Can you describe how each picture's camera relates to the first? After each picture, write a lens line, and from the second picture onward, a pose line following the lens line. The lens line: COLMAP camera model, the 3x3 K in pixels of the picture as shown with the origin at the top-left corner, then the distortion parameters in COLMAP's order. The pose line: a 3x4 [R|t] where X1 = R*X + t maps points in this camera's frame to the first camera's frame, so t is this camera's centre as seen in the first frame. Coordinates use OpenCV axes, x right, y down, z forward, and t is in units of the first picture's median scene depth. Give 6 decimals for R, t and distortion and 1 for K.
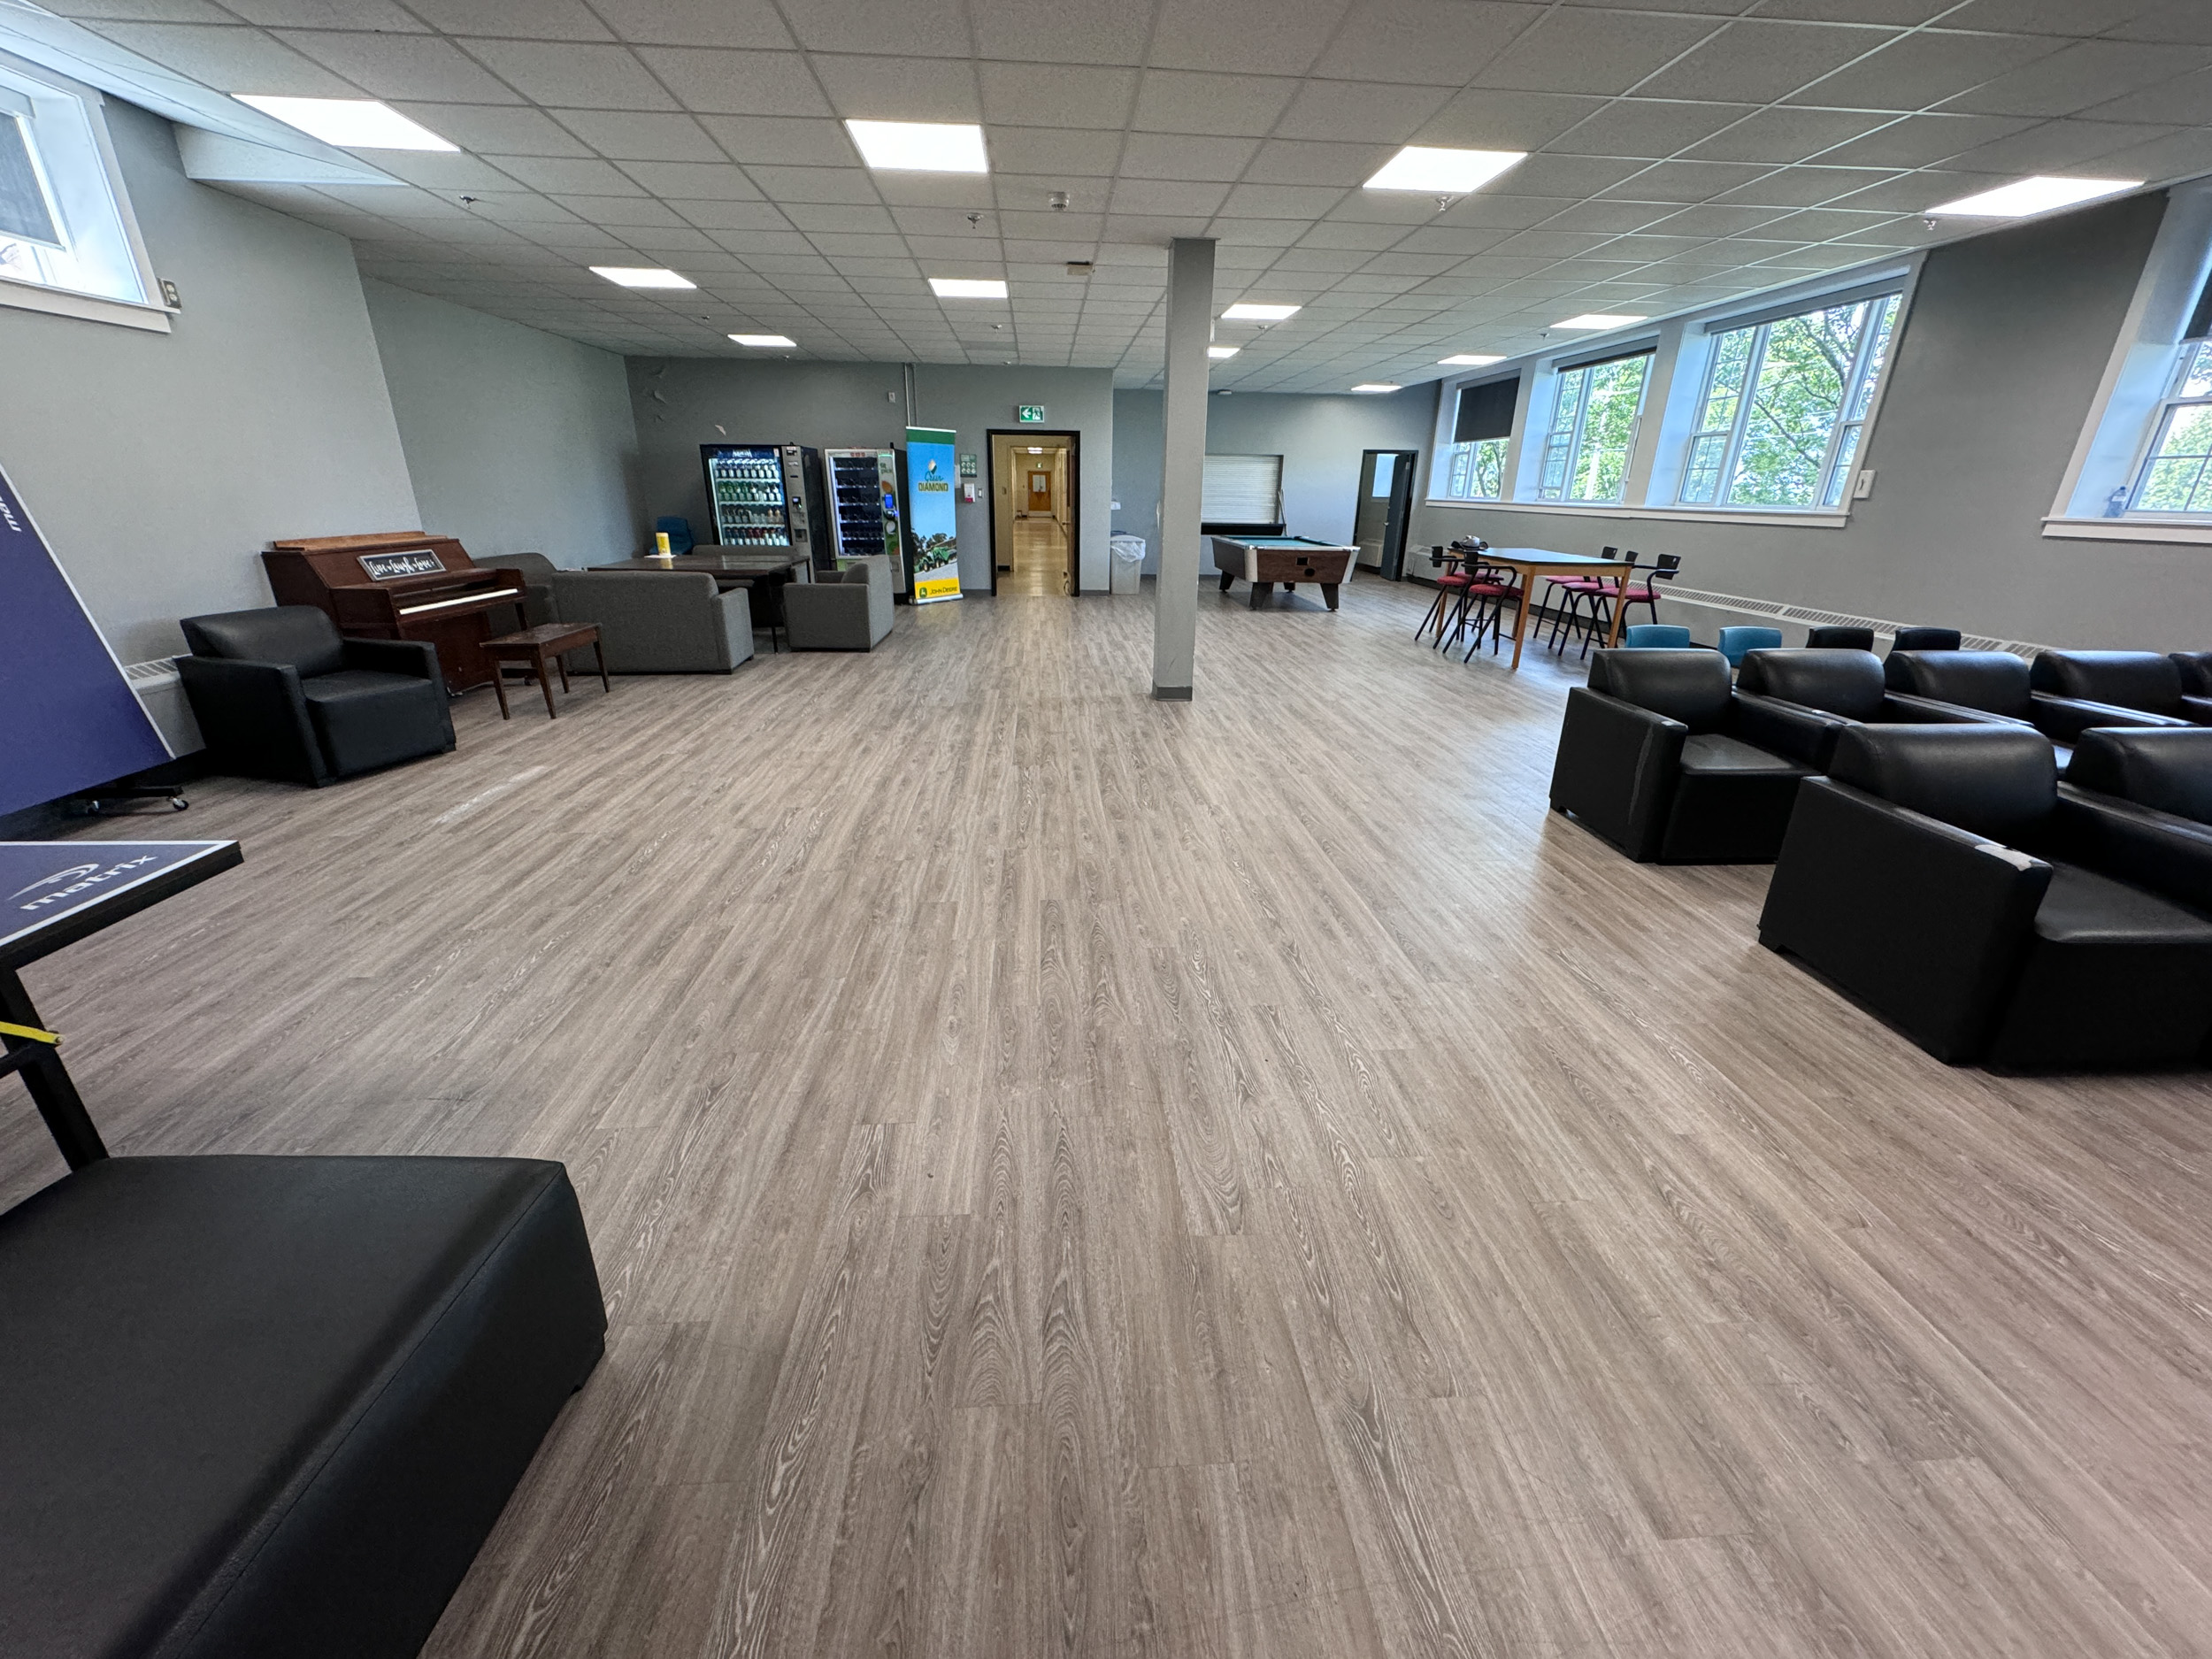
lens RADIAL K [[881.3, 0, 1109.5], [0, 881.3, 828.8], [0, 0, 1]] dist [-0.002702, 0.000008]
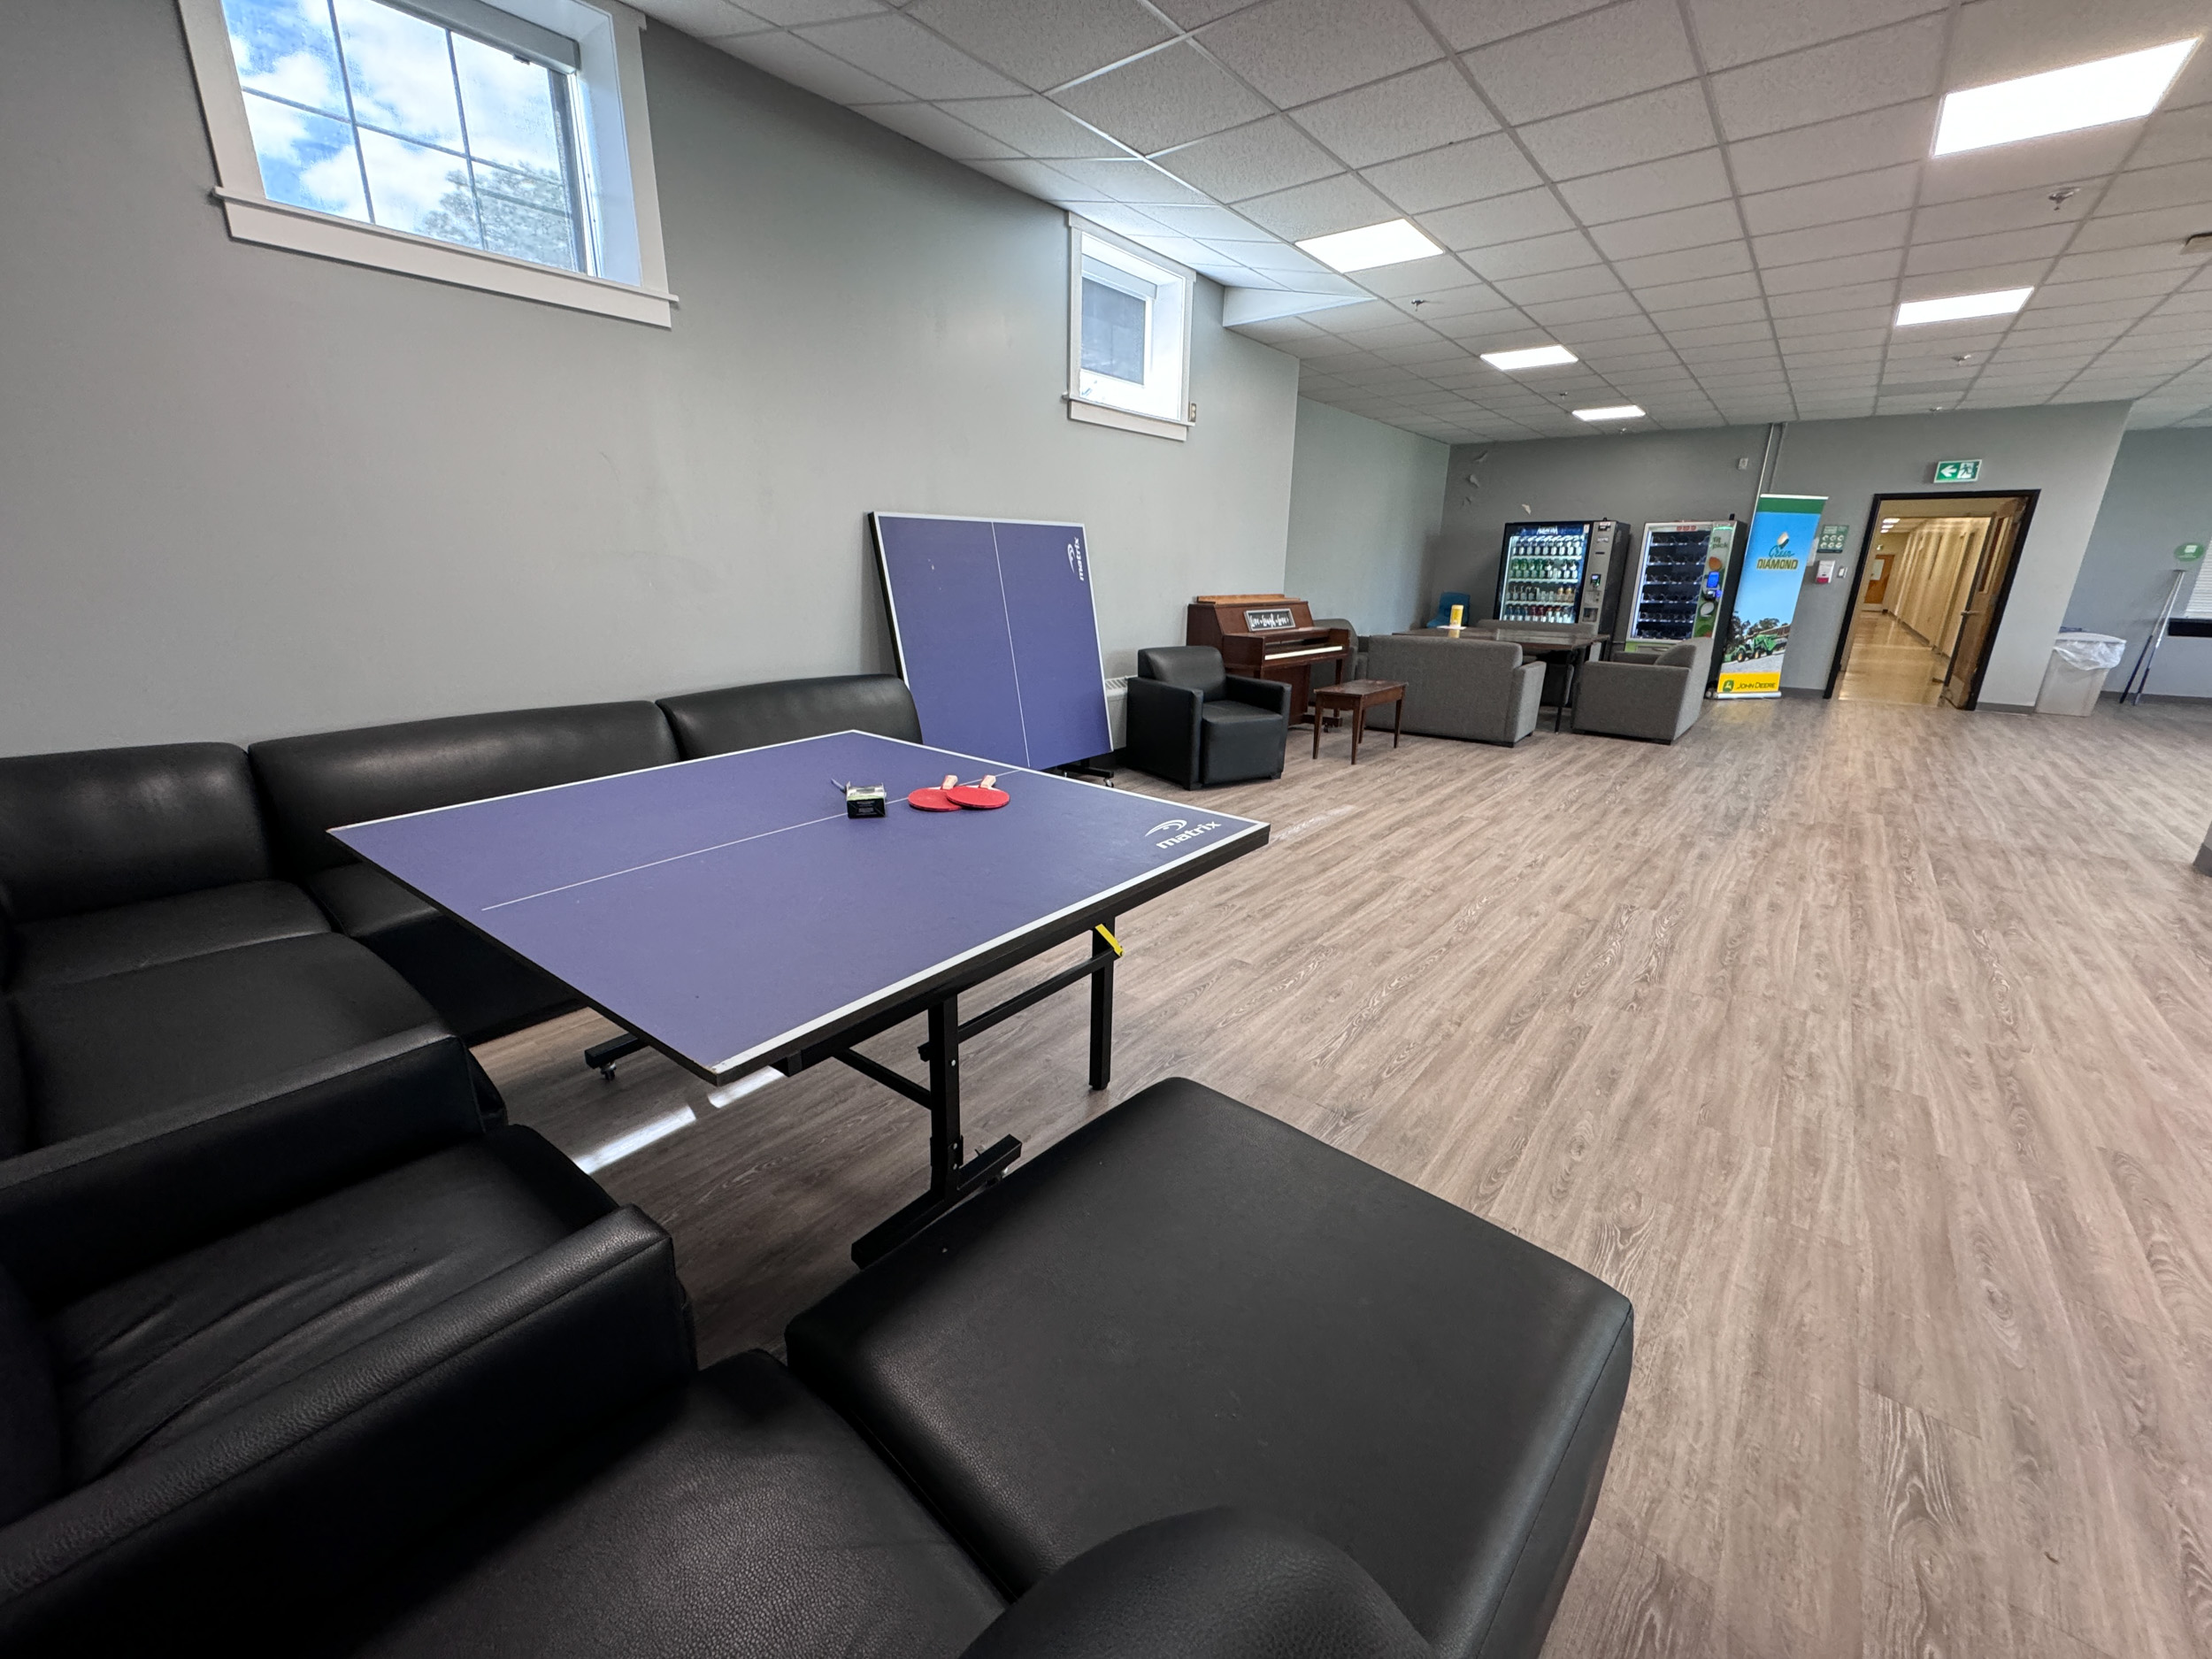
lens RADIAL K [[881.3, 0, 1097.6], [0, 881.3, 828.5], [0, 0, 1]] dist [-0.002702, 0.000008]
pose [[0.724847, 0.194977, -0.660743, -0.163419], [-0.253490, 0.967310, 0.007357, 0.026232], [0.640578, 0.162159, 0.750576, 0.008933]]
